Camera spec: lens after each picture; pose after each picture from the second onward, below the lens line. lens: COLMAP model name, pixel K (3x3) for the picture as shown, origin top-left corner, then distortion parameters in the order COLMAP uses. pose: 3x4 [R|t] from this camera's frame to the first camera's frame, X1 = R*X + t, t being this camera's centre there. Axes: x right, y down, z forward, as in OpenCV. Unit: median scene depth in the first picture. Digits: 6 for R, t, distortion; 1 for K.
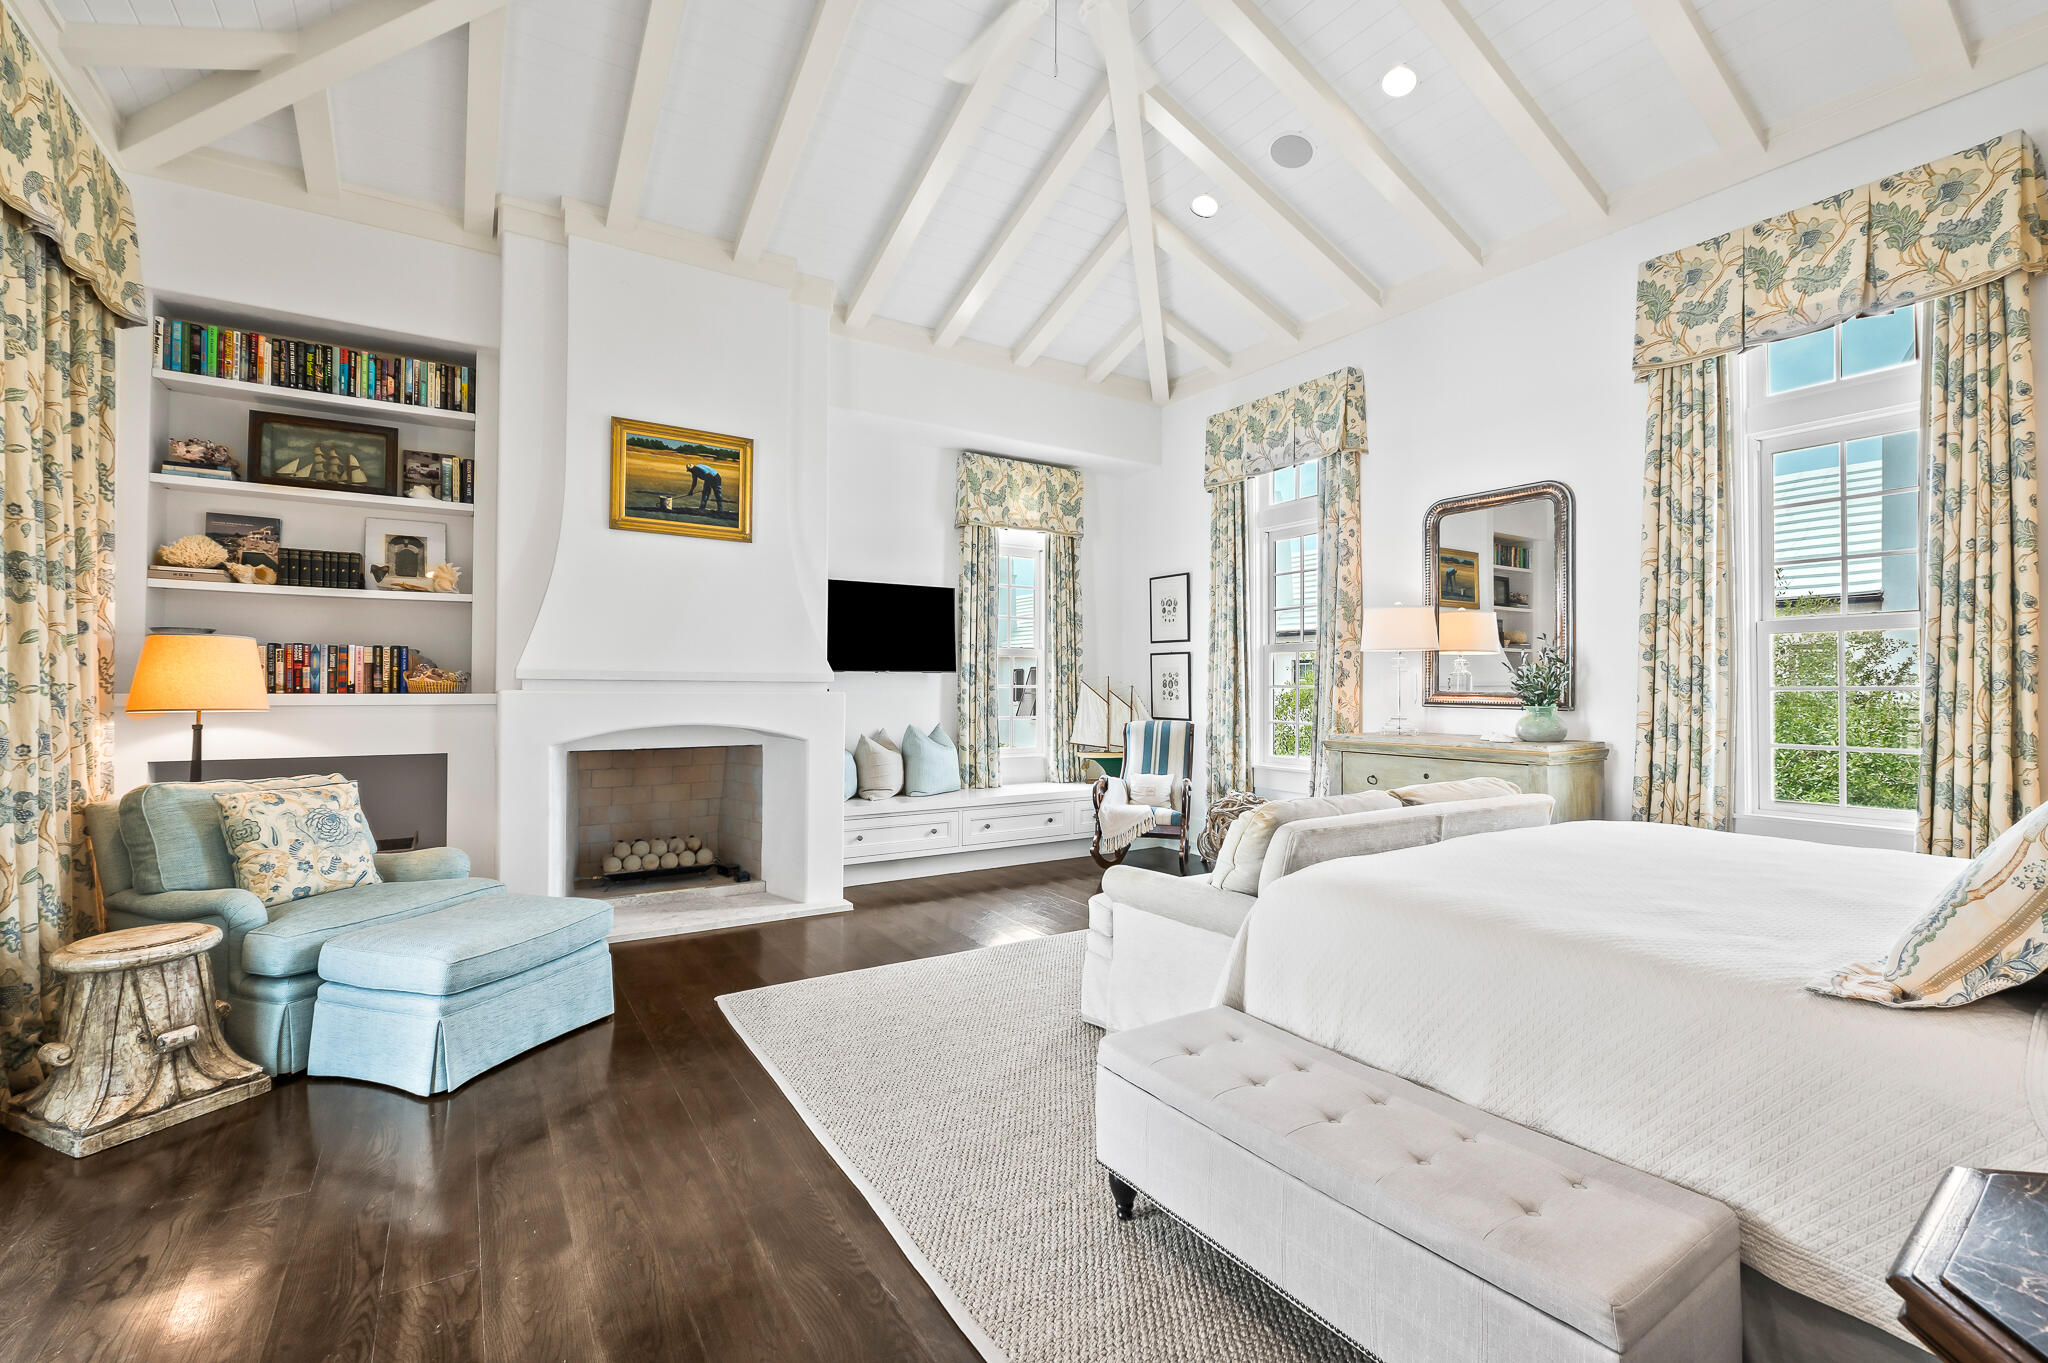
lens RADIAL K [[882.9, 0, 1024.0], [0, 882.9, 681.5], [0, 0, 1]] dist [-0.000713, -0.000347]
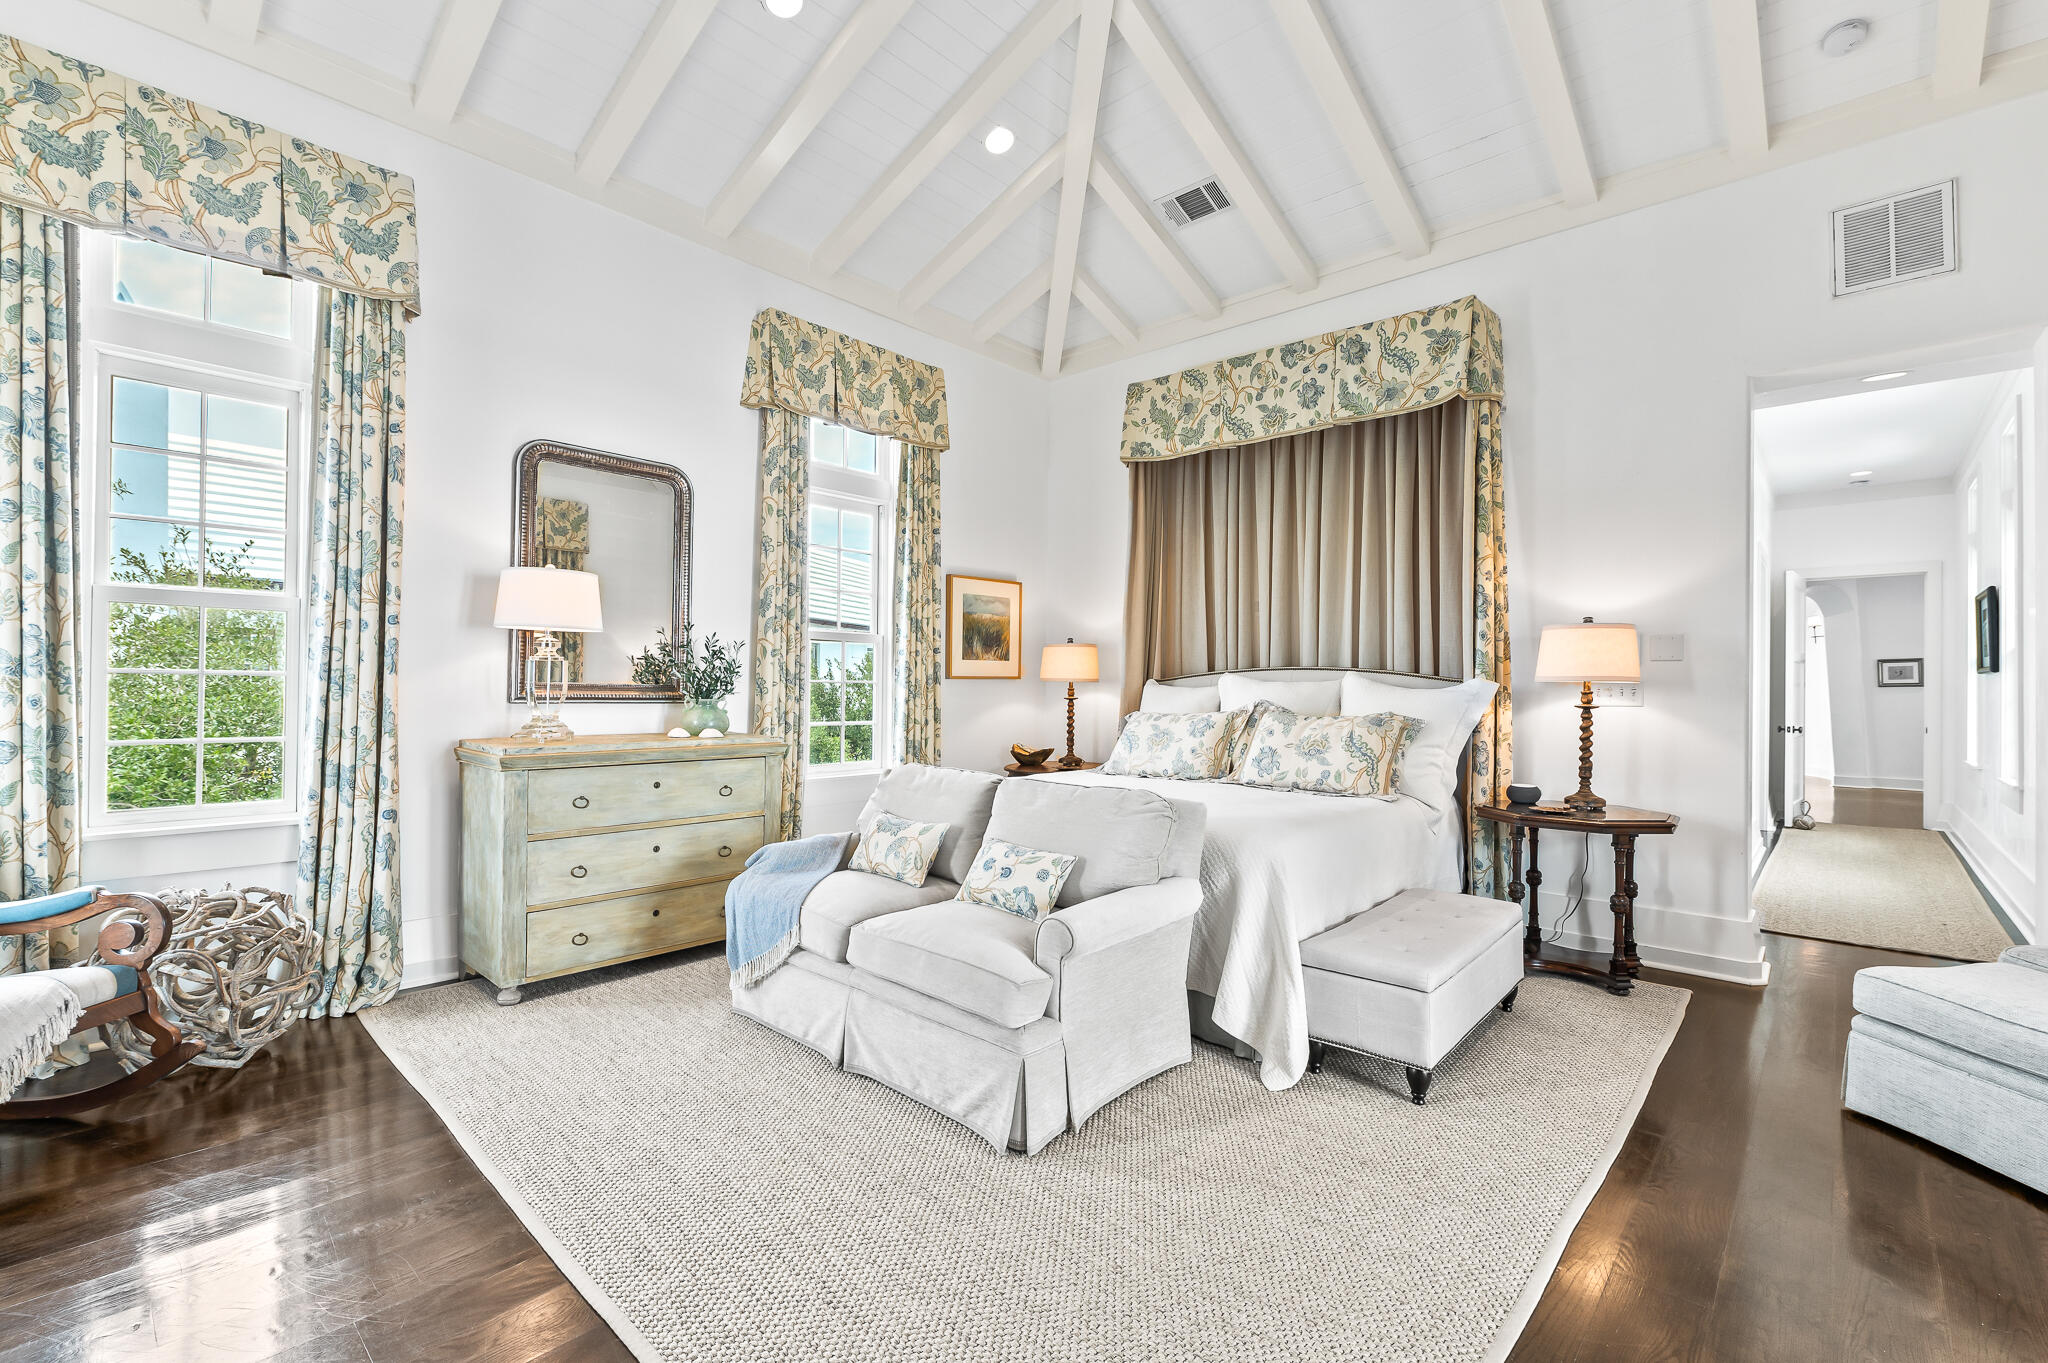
lens RADIAL K [[1101.2, 0, 1024.0], [0, 1101.2, 681.5], [0, 0, 1]] dist [0.000929, 0.000318]
pose [[-0.349872, -0.007318, 0.936769, -1.124219], [-0.020202, 0.999796, 0.000265, 0.002060], [-0.936580, -0.018832, -0.349948, 1.774678]]
